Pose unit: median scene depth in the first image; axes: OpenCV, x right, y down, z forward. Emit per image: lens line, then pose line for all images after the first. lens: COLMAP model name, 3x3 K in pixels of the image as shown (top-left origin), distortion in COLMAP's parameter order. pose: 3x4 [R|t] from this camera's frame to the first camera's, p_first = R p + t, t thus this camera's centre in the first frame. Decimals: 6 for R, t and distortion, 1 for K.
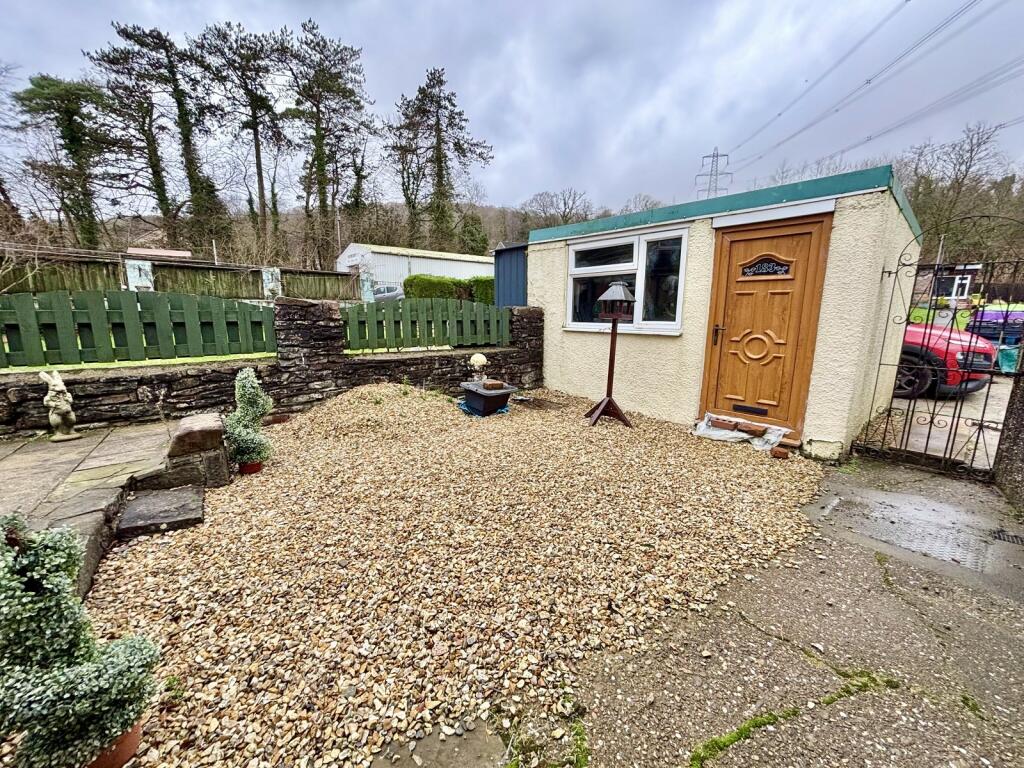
lens RADIAL K [[411.7, 0, 512.6], [0, 411.7, 386.5], [0, 0, 1]] dist [0.000358, -0.000736]
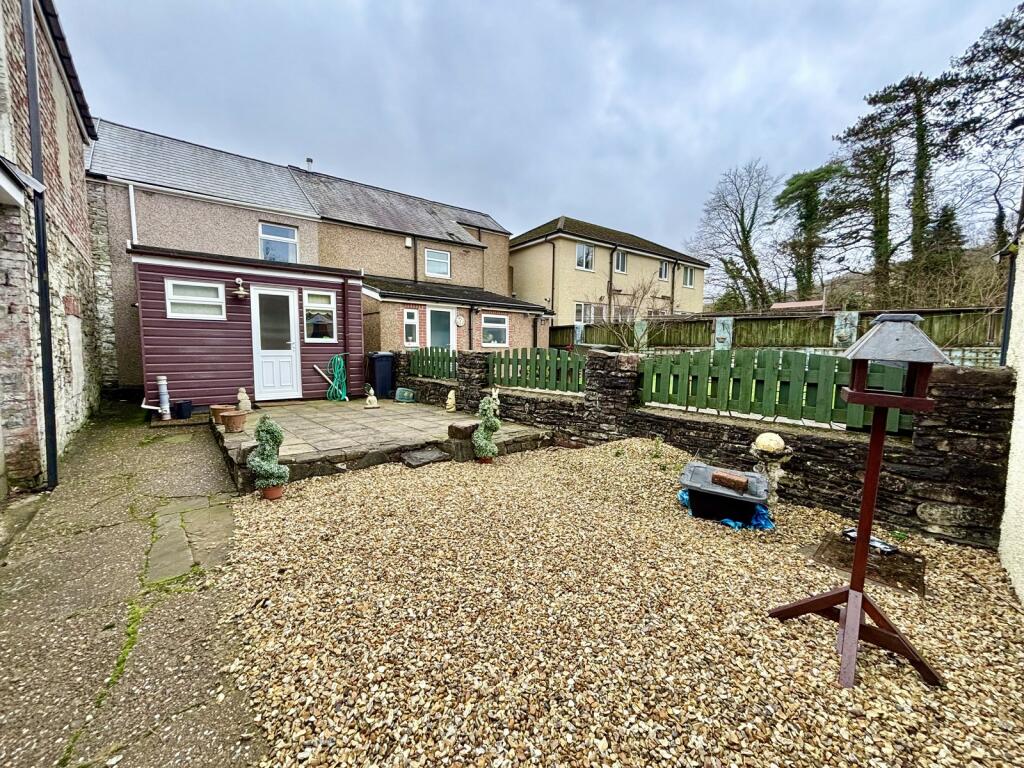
lens RADIAL K [[411.7, 0, 509.6], [0, 411.7, 390.5], [0, 0, 1]] dist [0.000358, -0.000736]
pose [[0.103306, 0.097956, -0.989814, 0.437299], [-0.194351, 0.977945, 0.076498, -0.098309], [0.975477, 0.184468, 0.120066, 0.428329]]
